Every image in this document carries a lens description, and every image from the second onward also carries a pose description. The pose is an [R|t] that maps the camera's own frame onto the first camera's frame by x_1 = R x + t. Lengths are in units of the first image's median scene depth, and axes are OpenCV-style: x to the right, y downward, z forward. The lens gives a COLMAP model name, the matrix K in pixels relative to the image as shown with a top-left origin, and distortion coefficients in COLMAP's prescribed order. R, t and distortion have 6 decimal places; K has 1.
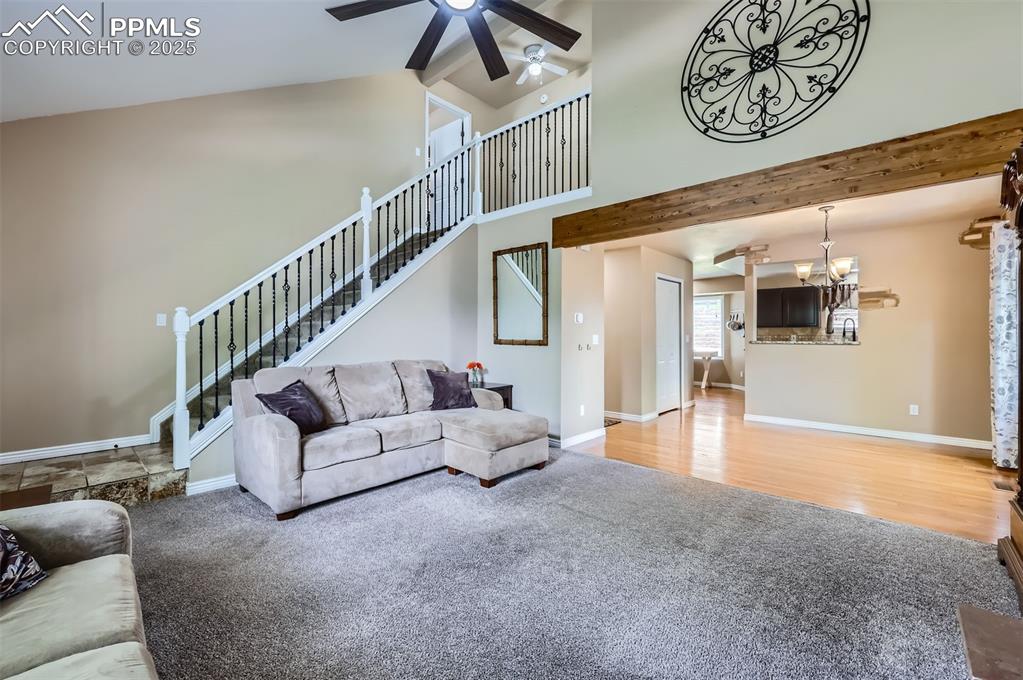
lens RADIAL K [[418.9, 0, 515.8], [0, 418.9, 334.7], [0, 0, 1]] dist [-0.000991, 0.000009]
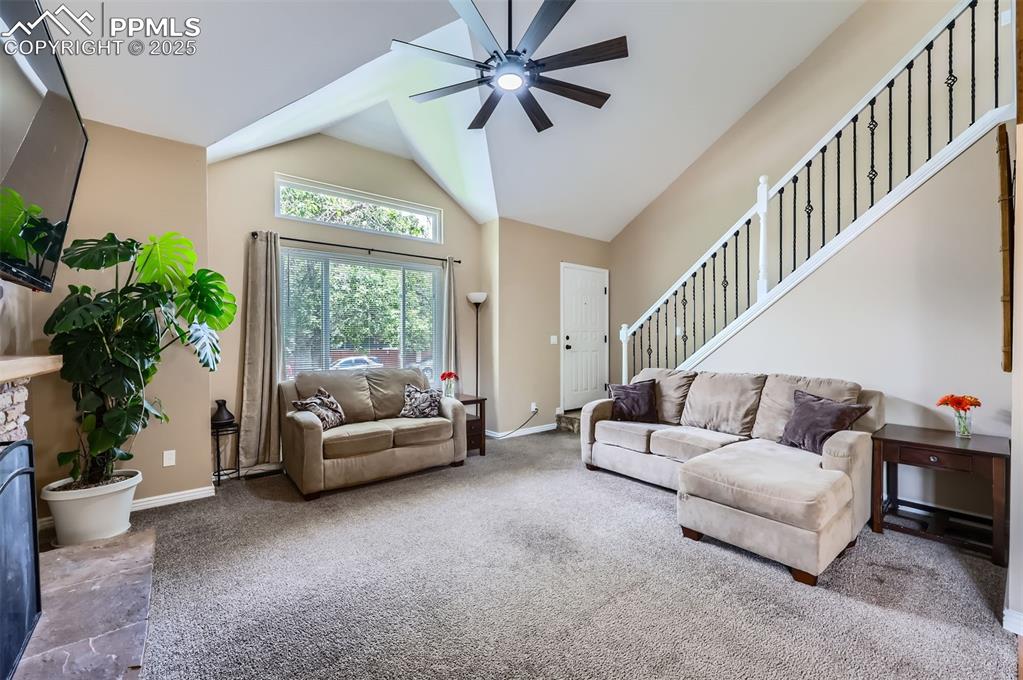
lens RADIAL K [[412.9, 0, 517.1], [0, 412.9, 341.2], [0, 0, 1]] dist [0.000851, 0.000206]
pose [[-0.136823, 0.004145, -0.990587, 0.669477], [0.002487, 0.999990, 0.003841, -0.007773], [0.990592, -0.001938, -0.136832, 0.703645]]
